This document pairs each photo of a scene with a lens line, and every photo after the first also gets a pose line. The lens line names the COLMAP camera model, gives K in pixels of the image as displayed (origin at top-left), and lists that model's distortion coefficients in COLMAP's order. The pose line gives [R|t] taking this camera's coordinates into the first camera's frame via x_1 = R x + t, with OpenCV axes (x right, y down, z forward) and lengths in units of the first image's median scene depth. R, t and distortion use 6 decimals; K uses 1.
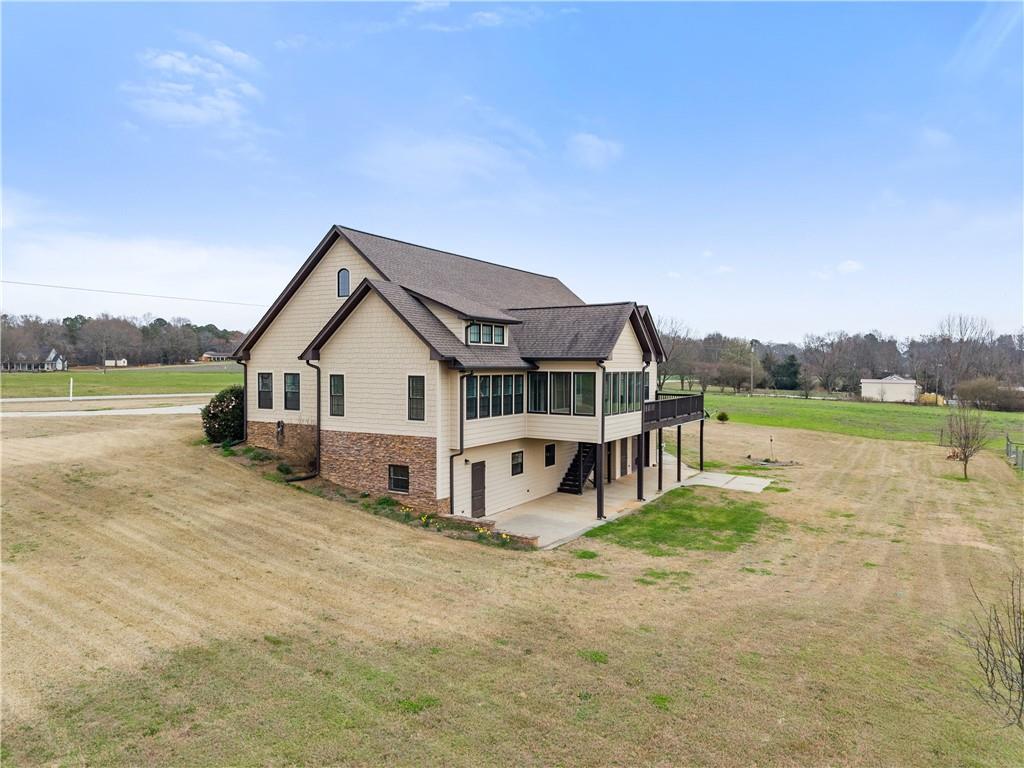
lens RADIAL K [[687.9, 0, 502.2], [0, 687.9, 378.4], [0, 0, 1]] dist [0.028891, -0.030093]
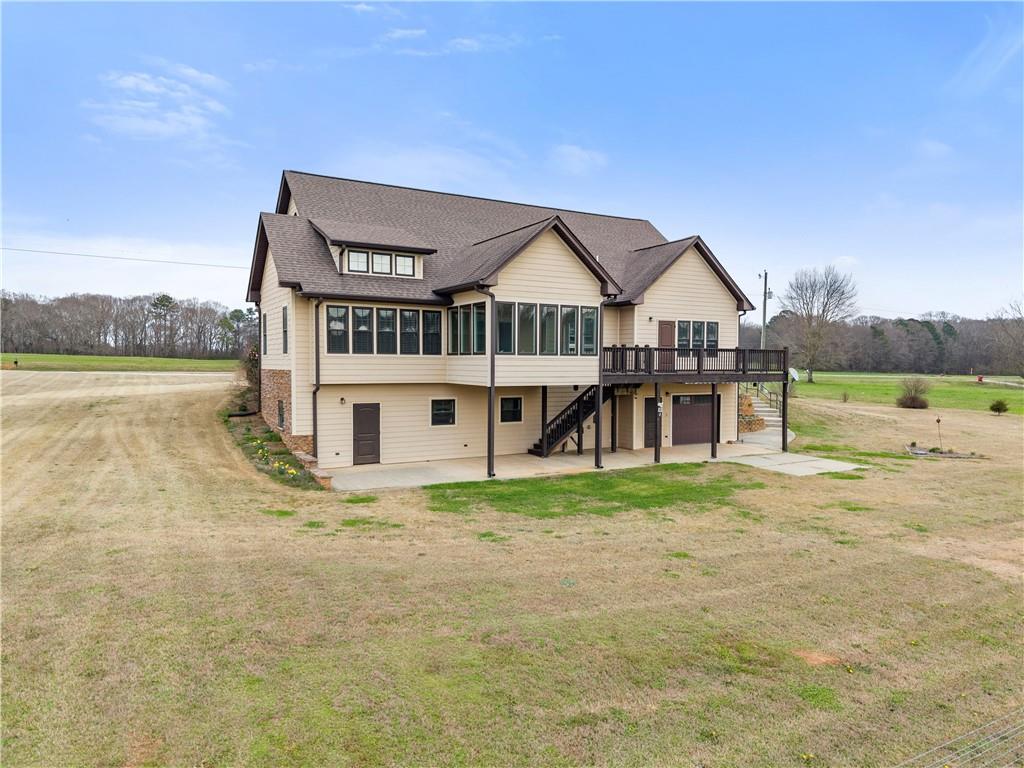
lens RADIAL K [[687.9, 0, 512.2], [0, 687.9, 390.2], [0, 0, 1]] dist [0.028891, -0.030093]
pose [[0.892964, 0.024904, -0.449438, 0.540865], [-0.015394, 0.999574, 0.024803, 0.077067], [0.449864, -0.015229, 0.892967, 0.264389]]
